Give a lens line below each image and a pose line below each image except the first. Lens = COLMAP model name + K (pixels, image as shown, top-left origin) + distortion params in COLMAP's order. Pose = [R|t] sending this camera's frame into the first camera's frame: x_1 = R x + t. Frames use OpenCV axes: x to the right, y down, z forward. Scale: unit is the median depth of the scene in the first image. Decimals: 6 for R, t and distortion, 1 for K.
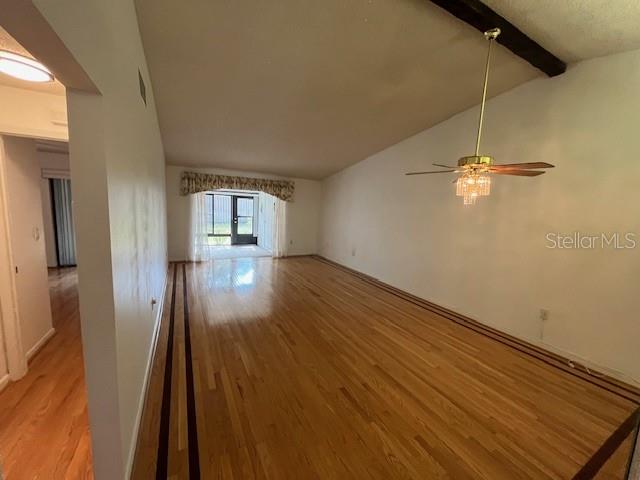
lens RADIAL K [[257.4, 0, 322.5], [0, 257.4, 239.9], [0, 0, 1]] dist [-0.001207, 0.001126]
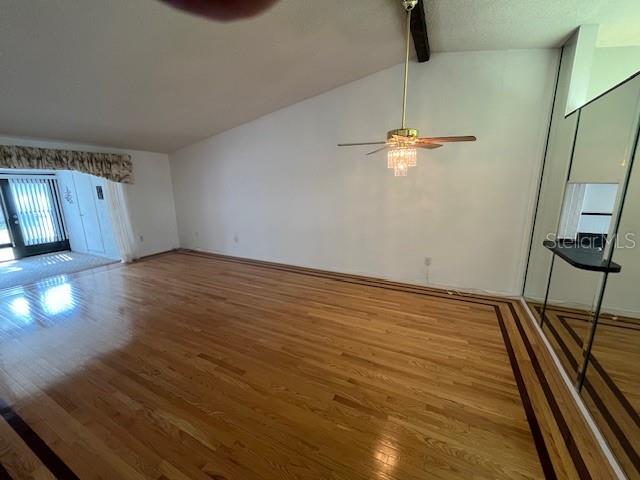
lens RADIAL K [[257.4, 0, 320.9], [0, 257.4, 239.9], [0, 0, 1]] dist [-0.001207, 0.001126]
pose [[0.821033, -0.180718, 0.541521, -0.254218], [0.128267, 0.982716, 0.133481, -0.052179], [-0.556284, -0.040133, 0.830023, 0.244349]]
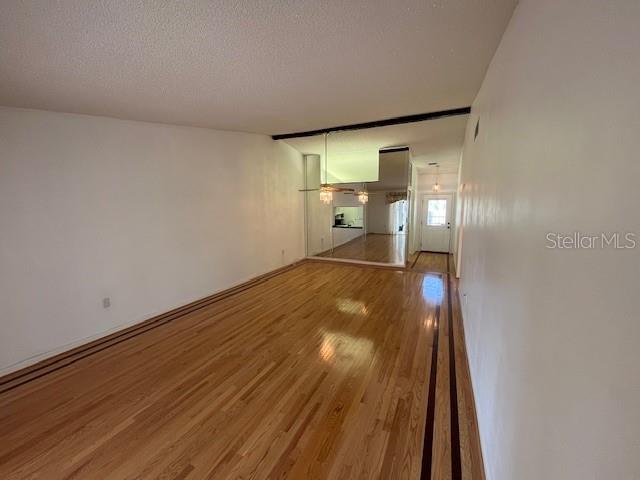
lens RADIAL K [[257.4, 0, 321.8], [0, 257.4, 237.3], [0, 0, 1]] dist [-0.001207, 0.001126]
pose [[-0.592557, -0.145295, 0.792316, -1.081876], [0.082099, 0.967583, 0.238836, -0.333466], [-0.801333, 0.206573, -0.561420, 1.988087]]
